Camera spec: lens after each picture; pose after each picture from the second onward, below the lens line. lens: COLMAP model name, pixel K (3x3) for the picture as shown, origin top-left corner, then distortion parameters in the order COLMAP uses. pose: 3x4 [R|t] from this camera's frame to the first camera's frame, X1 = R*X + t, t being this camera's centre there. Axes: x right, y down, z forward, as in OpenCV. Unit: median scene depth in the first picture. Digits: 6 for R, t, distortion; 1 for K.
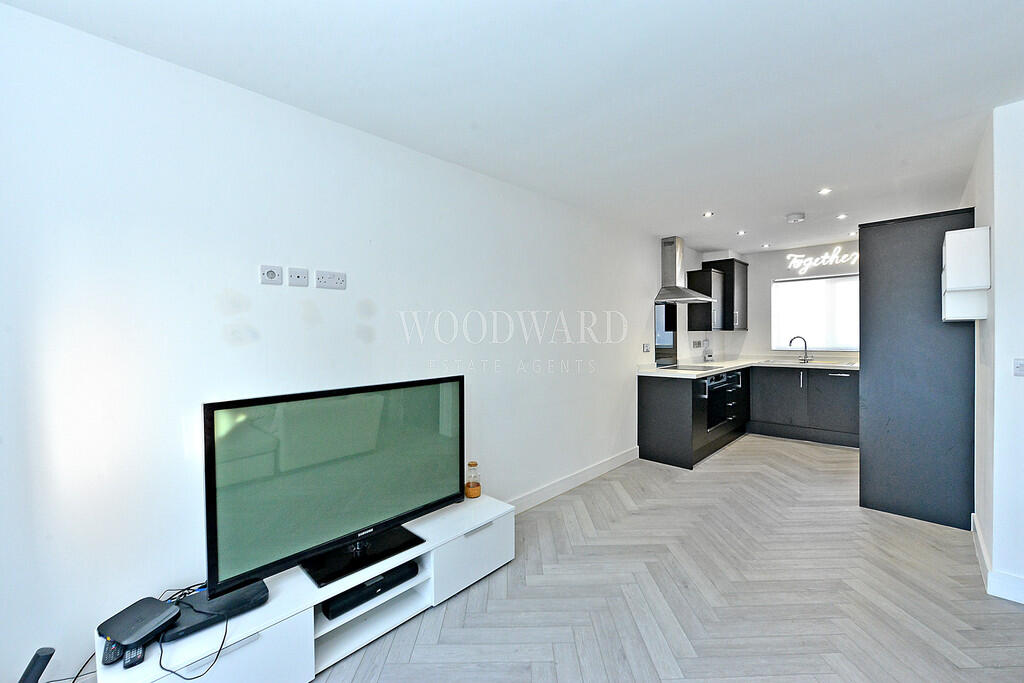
lens RADIAL K [[405.0, 0, 517.3], [0, 405.0, 337.4], [0, 0, 1]] dist [-0.004884, -0.001071]
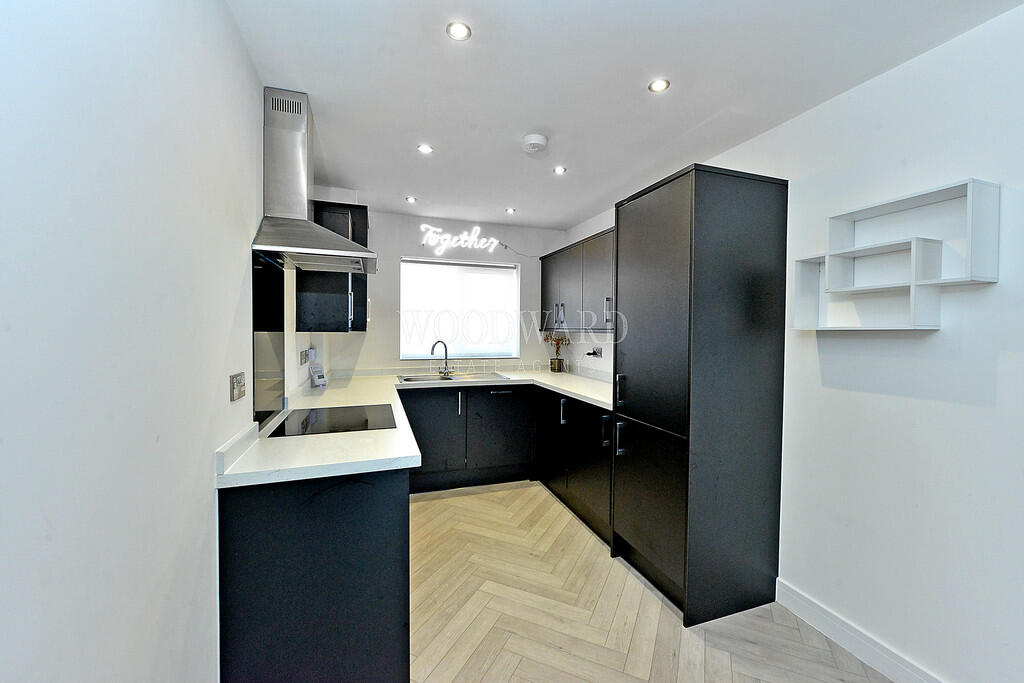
lens RADIAL K [[405.0, 0, 516.0], [0, 405.0, 336.9], [0, 0, 1]] dist [-0.004884, -0.001071]
pose [[0.443035, -0.001254, 0.896503, 0.112213], [-0.004046, 0.999986, 0.003398, -0.011487], [-0.896495, -0.005133, 0.443024, 0.560882]]
